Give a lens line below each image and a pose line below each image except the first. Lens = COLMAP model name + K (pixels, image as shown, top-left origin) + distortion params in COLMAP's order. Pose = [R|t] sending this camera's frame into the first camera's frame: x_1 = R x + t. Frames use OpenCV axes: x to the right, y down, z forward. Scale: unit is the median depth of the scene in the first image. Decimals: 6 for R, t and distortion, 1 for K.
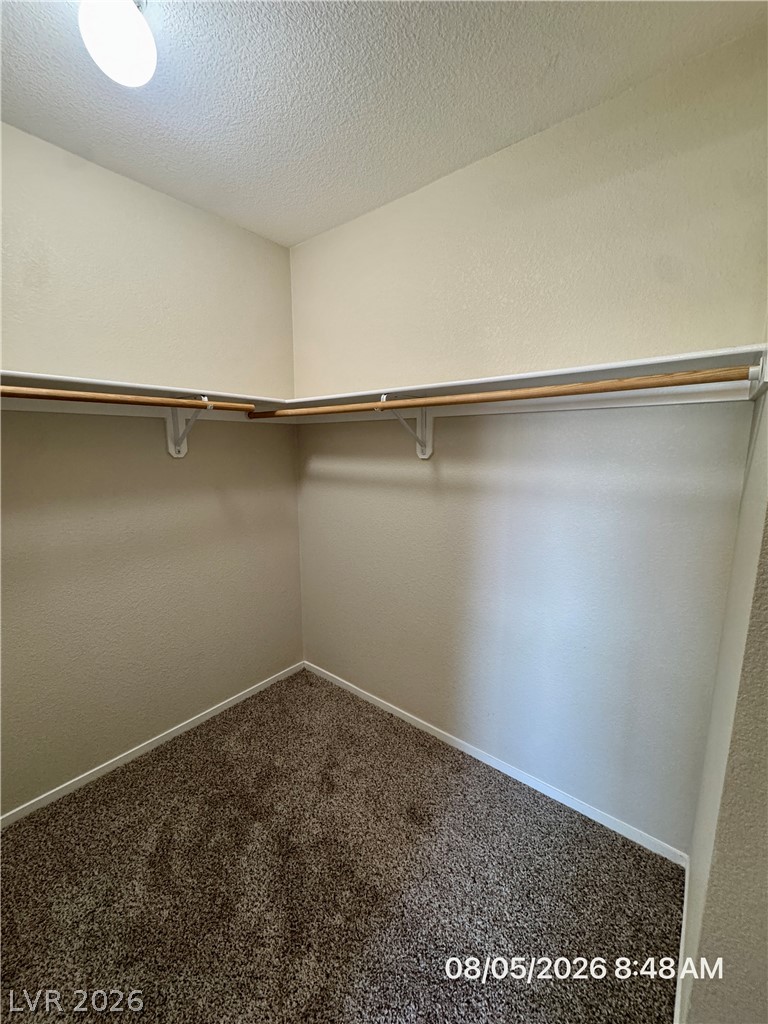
lens RADIAL K [[409.5, 0, 385.0], [0, 409.5, 511.5], [0, 0, 1]] dist [-0.000600, 0.000058]
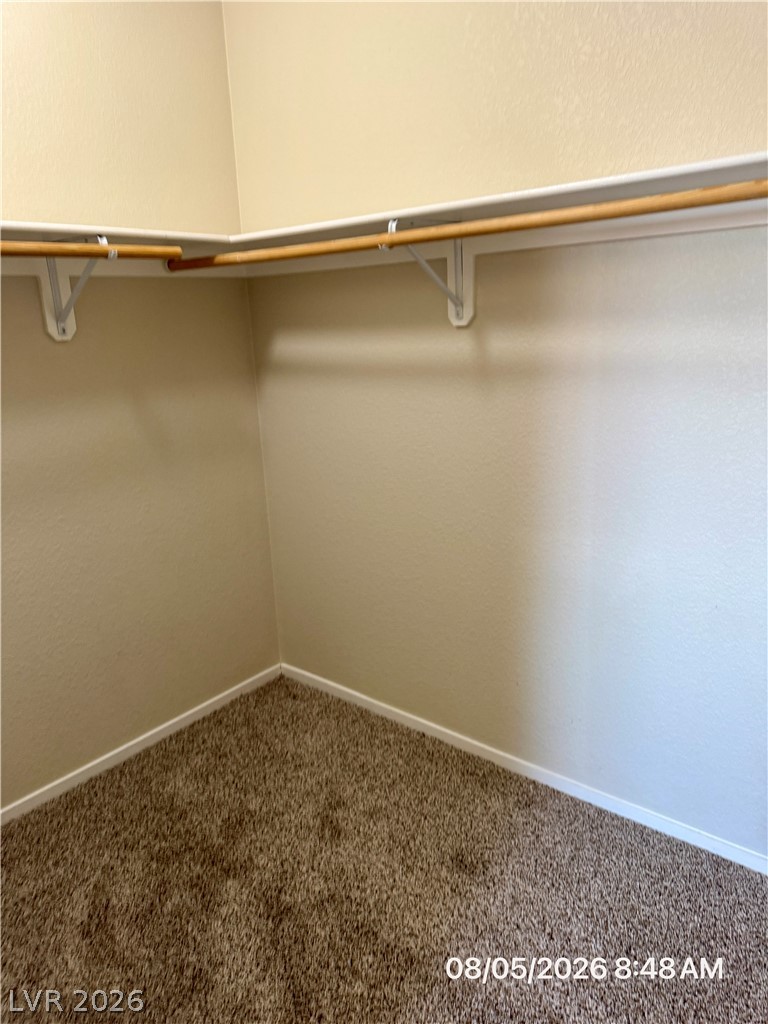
lens RADIAL K [[744.8, 0, 384.0], [0, 744.8, 512.0], [0, 0, 1]] dist [0.037028, -0.049699]
pose [[0.999017, -0.039145, -0.020816, -0.008556], [0.041007, 0.994323, 0.098186, 0.038590], [0.016855, -0.098943, 0.994950, -0.162403]]
